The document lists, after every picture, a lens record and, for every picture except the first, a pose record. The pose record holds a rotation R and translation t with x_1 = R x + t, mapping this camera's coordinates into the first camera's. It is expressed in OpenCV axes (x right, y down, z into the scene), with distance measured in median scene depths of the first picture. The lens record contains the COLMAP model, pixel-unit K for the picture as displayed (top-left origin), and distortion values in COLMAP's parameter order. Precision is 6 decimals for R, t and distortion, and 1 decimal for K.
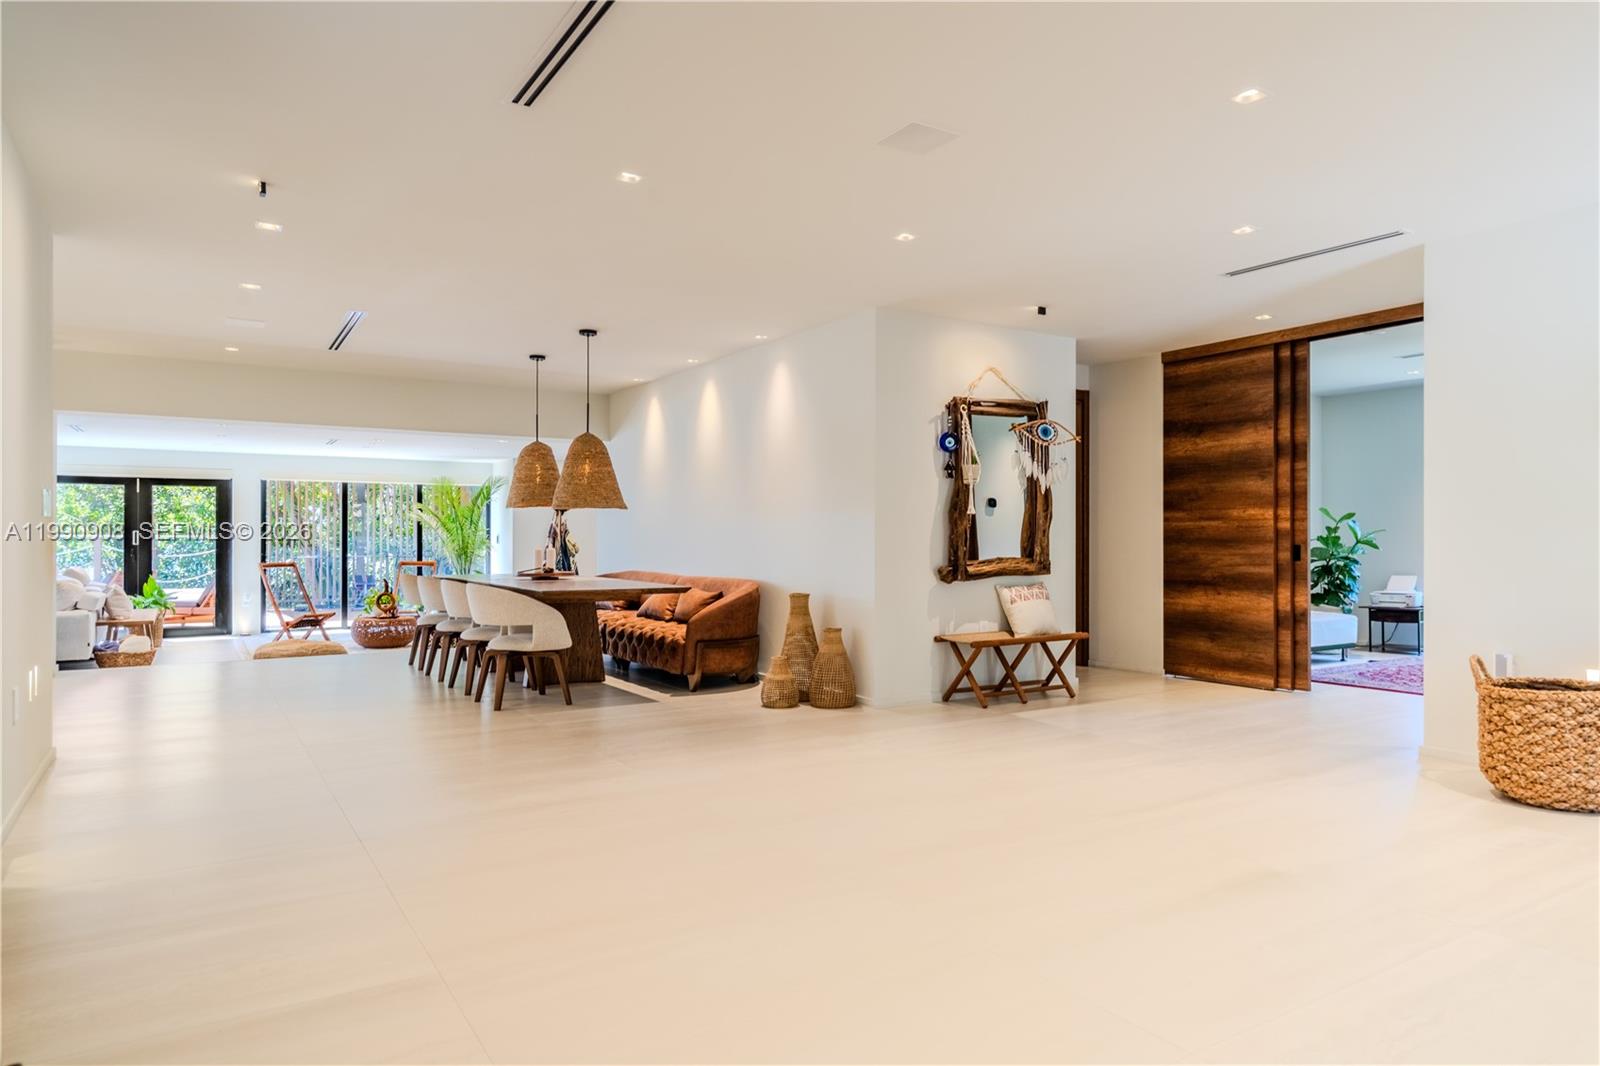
lens RADIAL K [[972.0, 0, 800.7], [0, 972.0, 529.3], [0, 0, 1]] dist [0.000713, 0.000425]
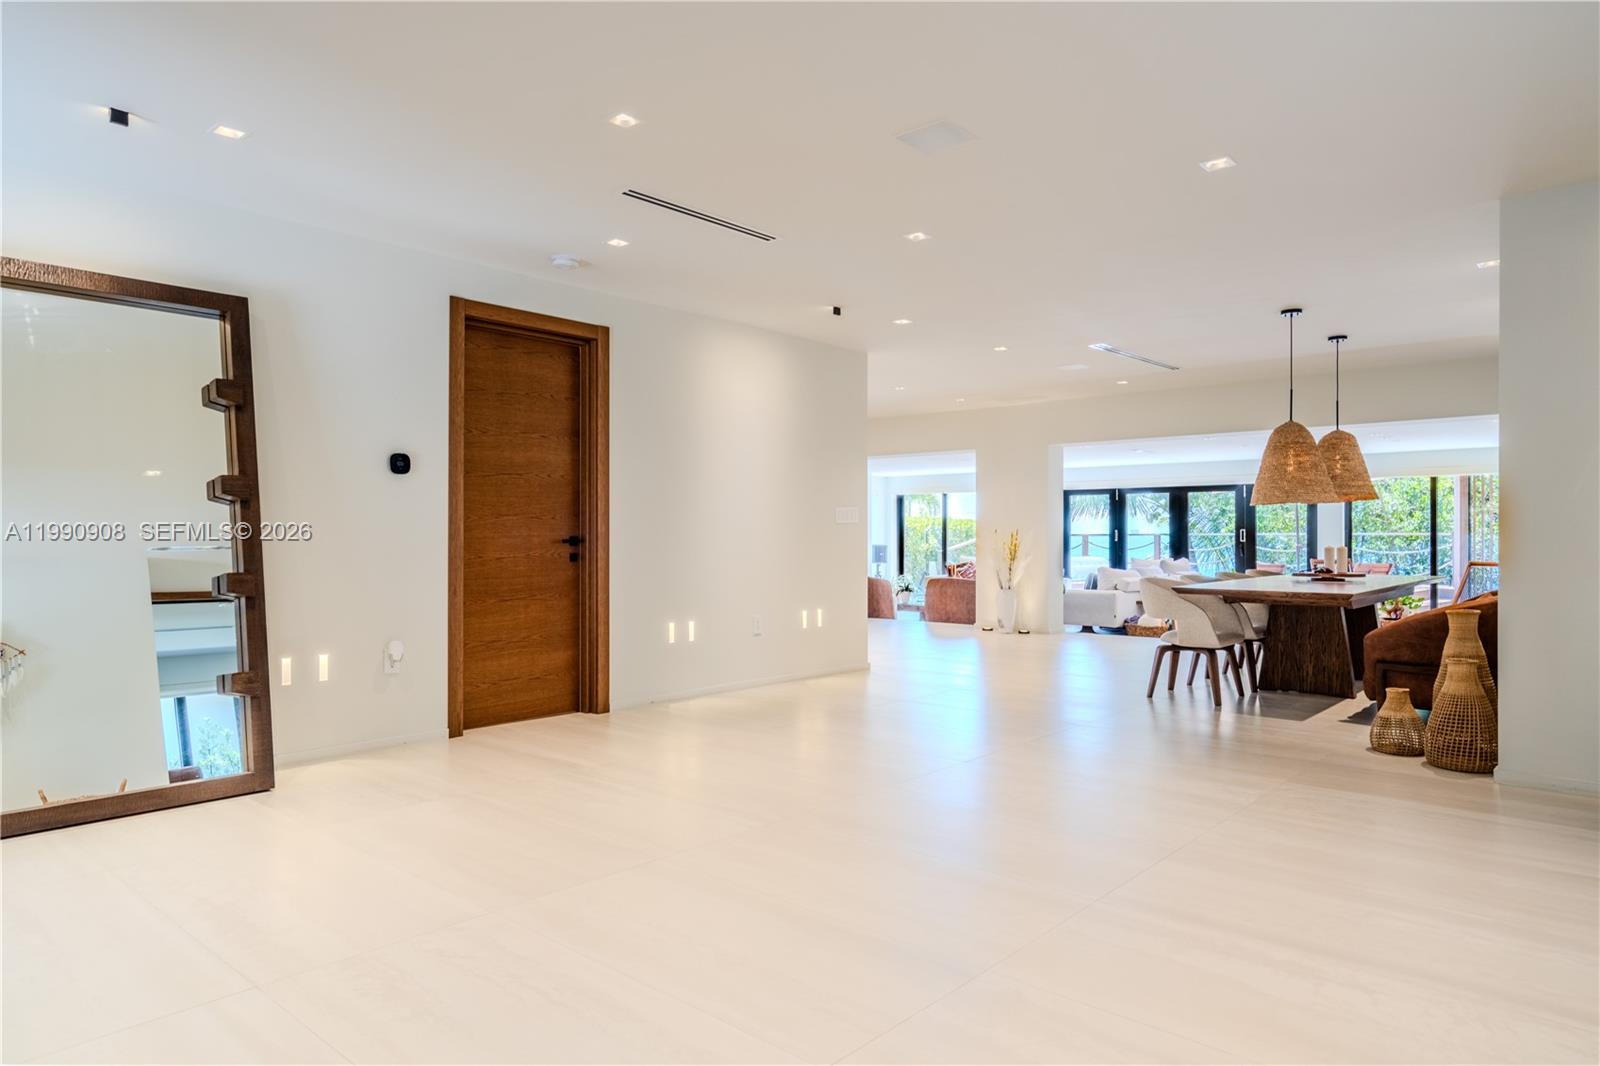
lens RADIAL K [[972.0, 0, 801.2], [0, 972.0, 536.8], [0, 0, 1]] dist [0.000713, 0.000425]
pose [[0.284103, 0.001314, -0.958793, 0.680960], [0.008881, 0.999953, 0.004002, 0.003043], [0.958753, -0.009652, 0.284078, 0.373407]]
